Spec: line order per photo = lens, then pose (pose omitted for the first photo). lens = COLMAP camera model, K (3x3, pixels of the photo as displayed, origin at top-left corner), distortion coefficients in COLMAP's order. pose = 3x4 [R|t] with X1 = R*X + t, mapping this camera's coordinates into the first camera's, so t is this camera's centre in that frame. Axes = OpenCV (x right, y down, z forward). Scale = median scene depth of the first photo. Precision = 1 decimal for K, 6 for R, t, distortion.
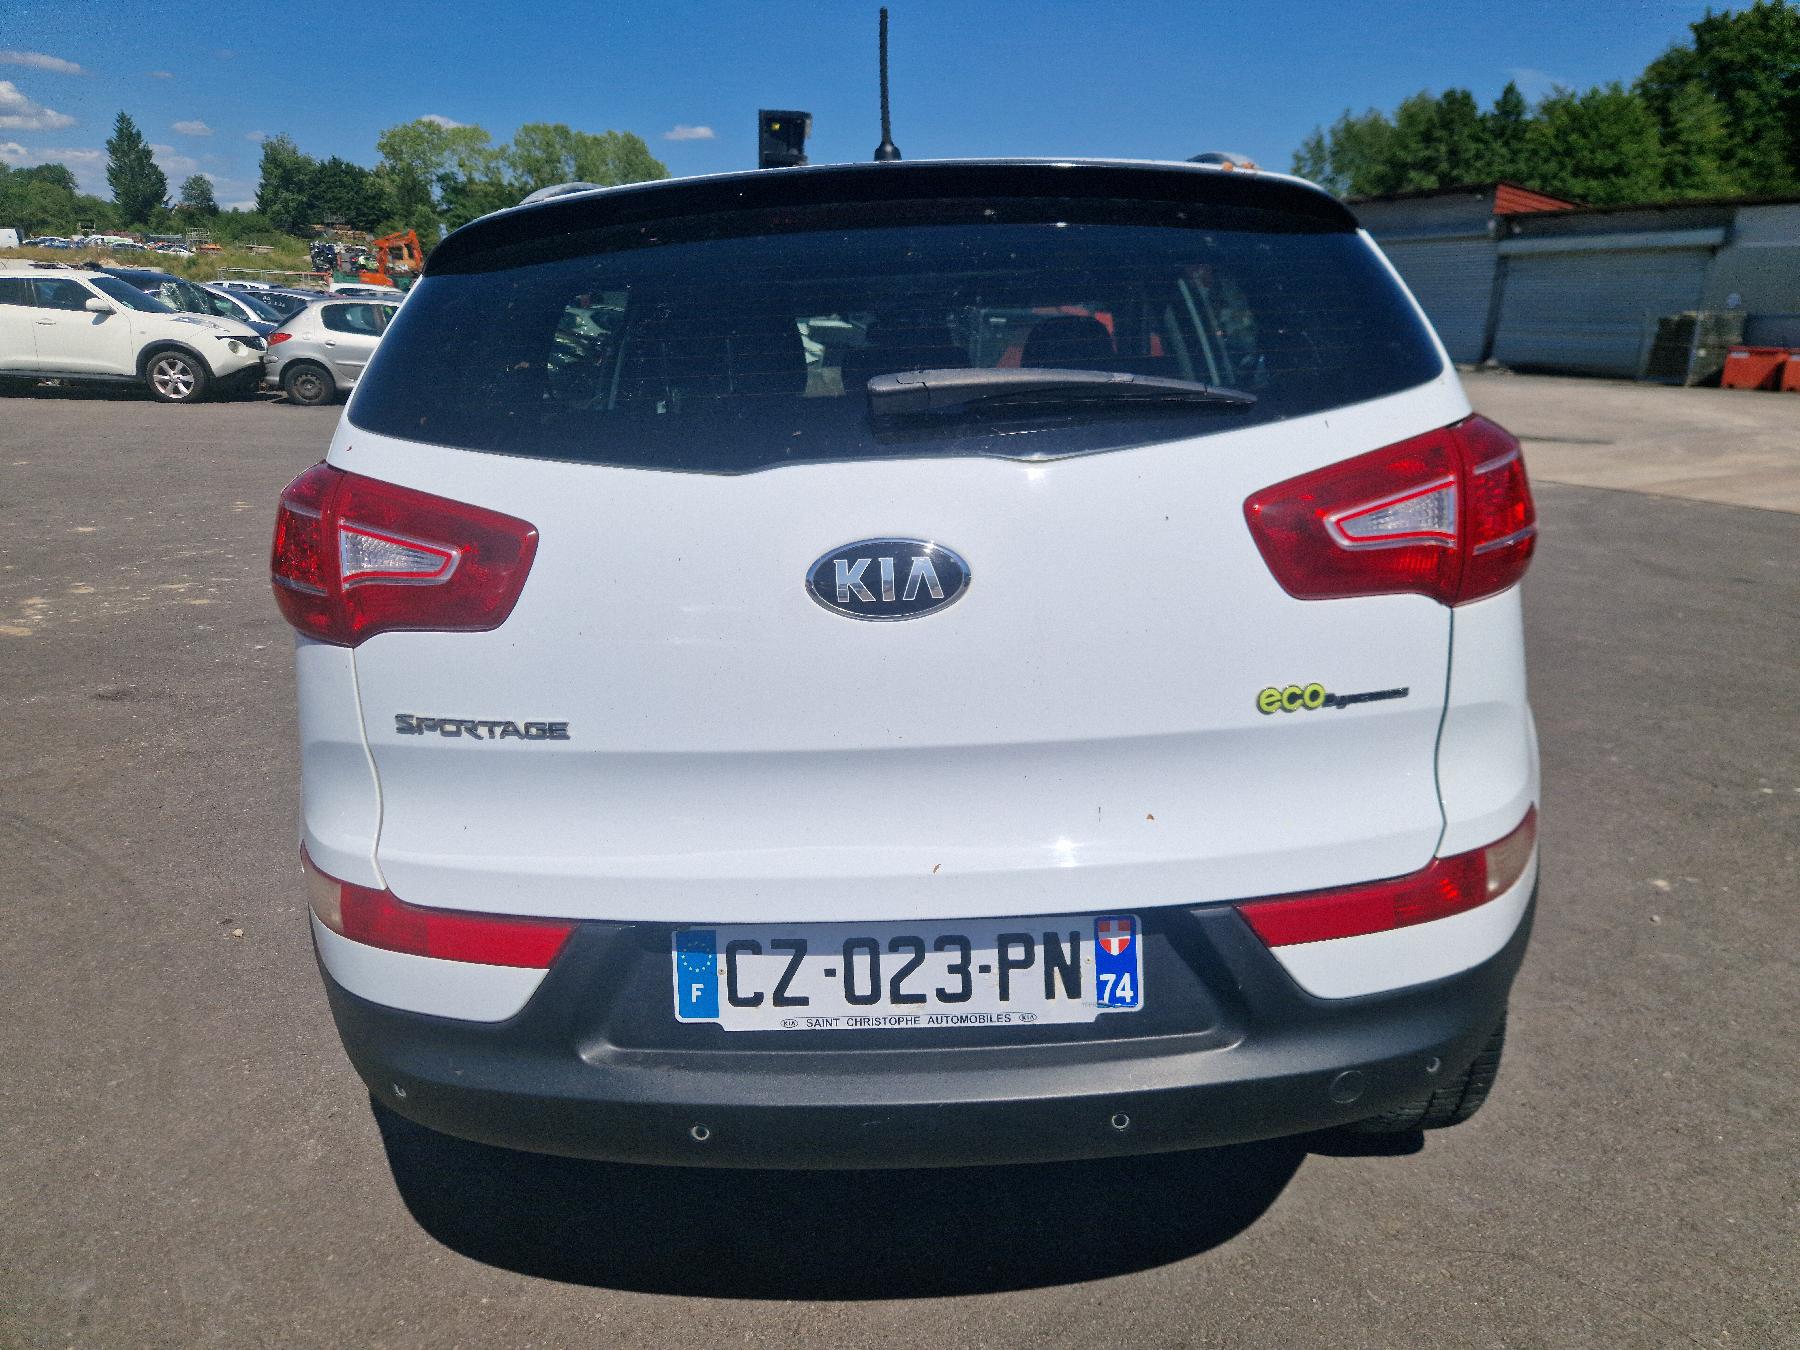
lens RADIAL K [[1211.8, 0, 908.4], [0, 1211.8, 680.3], [0, 0, 1]] dist [0.060808, -0.047588]
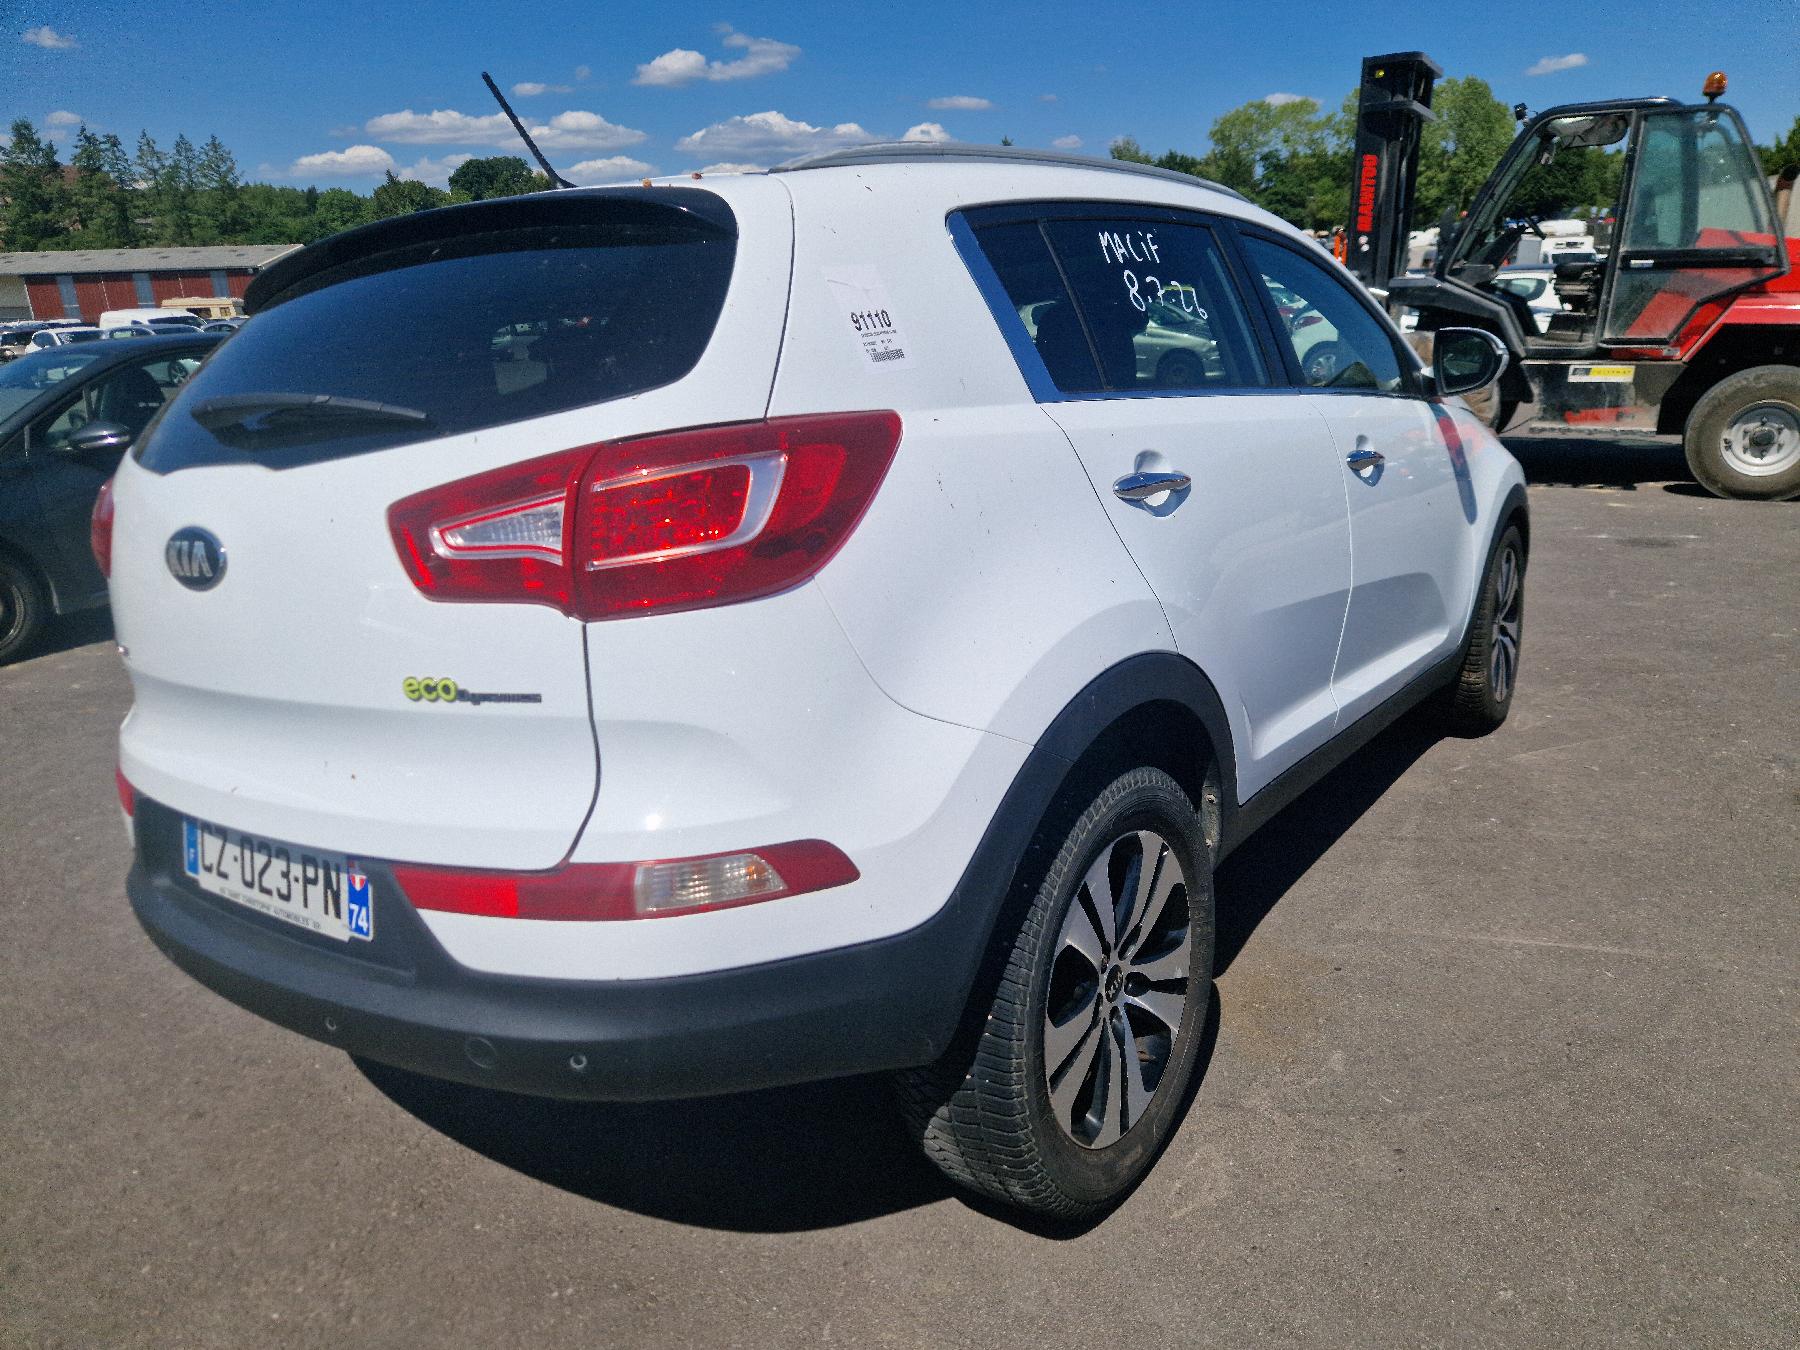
lens RADIAL K [[1211.8, 0, 927.8], [0, 1211.8, 698.6], [0, 0, 1]] dist [0.060808, -0.047588]
pose [[0.817312, 0.119474, -0.563673, 0.862556], [-0.100127, 0.992833, 0.065255, -0.062210], [0.567429, 0.003105, 0.823416, 0.226781]]
